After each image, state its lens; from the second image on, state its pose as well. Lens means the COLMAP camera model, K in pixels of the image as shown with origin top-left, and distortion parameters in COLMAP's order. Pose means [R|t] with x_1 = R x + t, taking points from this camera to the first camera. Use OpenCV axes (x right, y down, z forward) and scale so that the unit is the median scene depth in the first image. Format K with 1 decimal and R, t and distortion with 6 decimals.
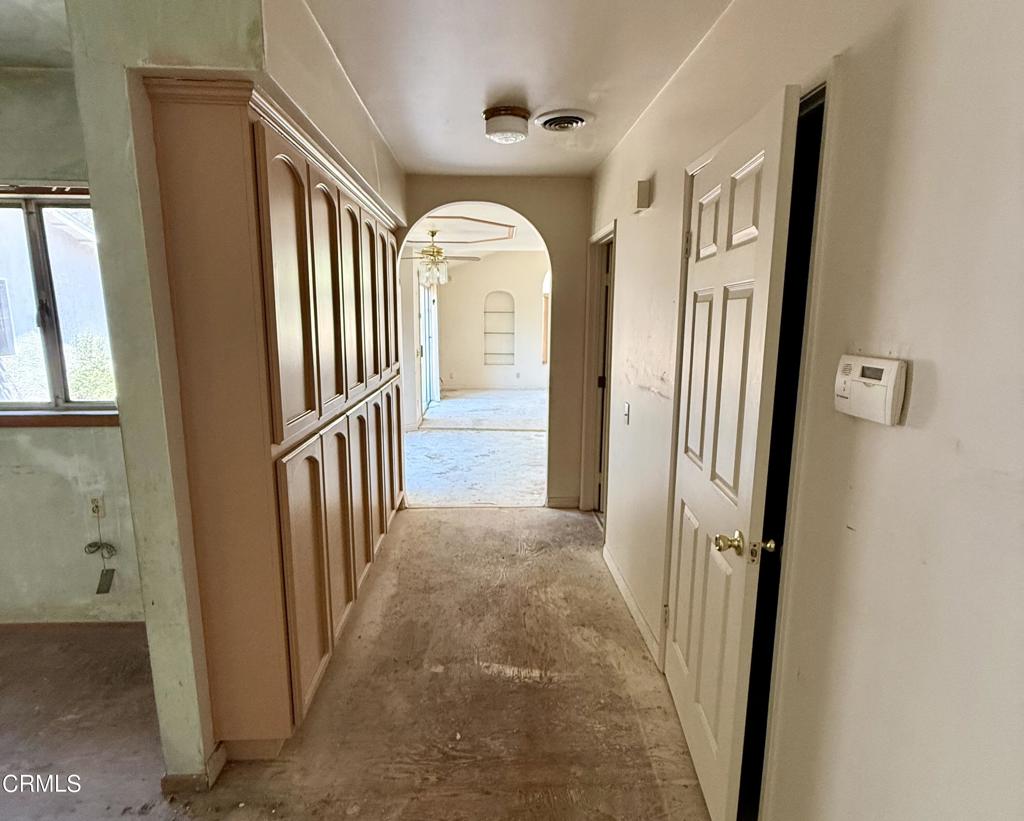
lens RADIAL K [[546.9, 0, 512.7], [0, 546.9, 402.4], [0, 0, 1]] dist [-0.010263, 0.012459]
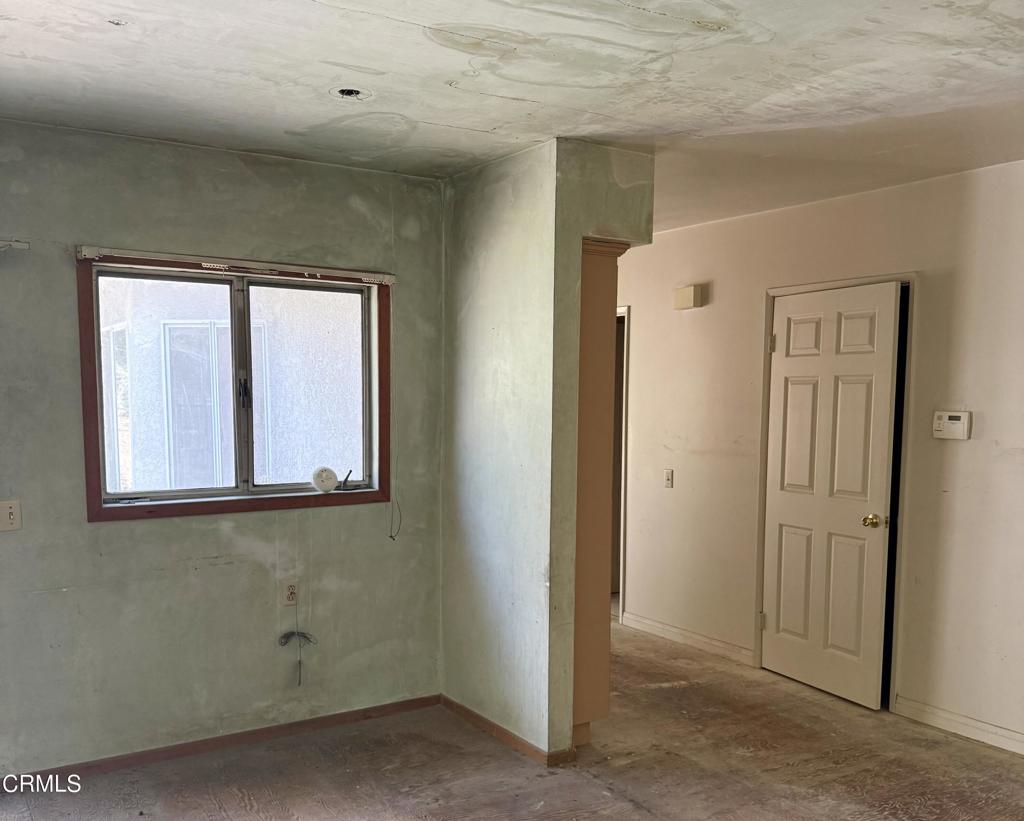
lens RADIAL K [[964.2, 0, 514.3], [0, 964.2, 484.3], [0, 0, 1]] dist [0.036411, 0.000000]
pose [[0.859166, -0.052955, 0.508949, -1.329238], [0.080788, 0.996194, -0.032728, 0.090945], [-0.505279, 0.069236, 0.860174, -0.687309]]
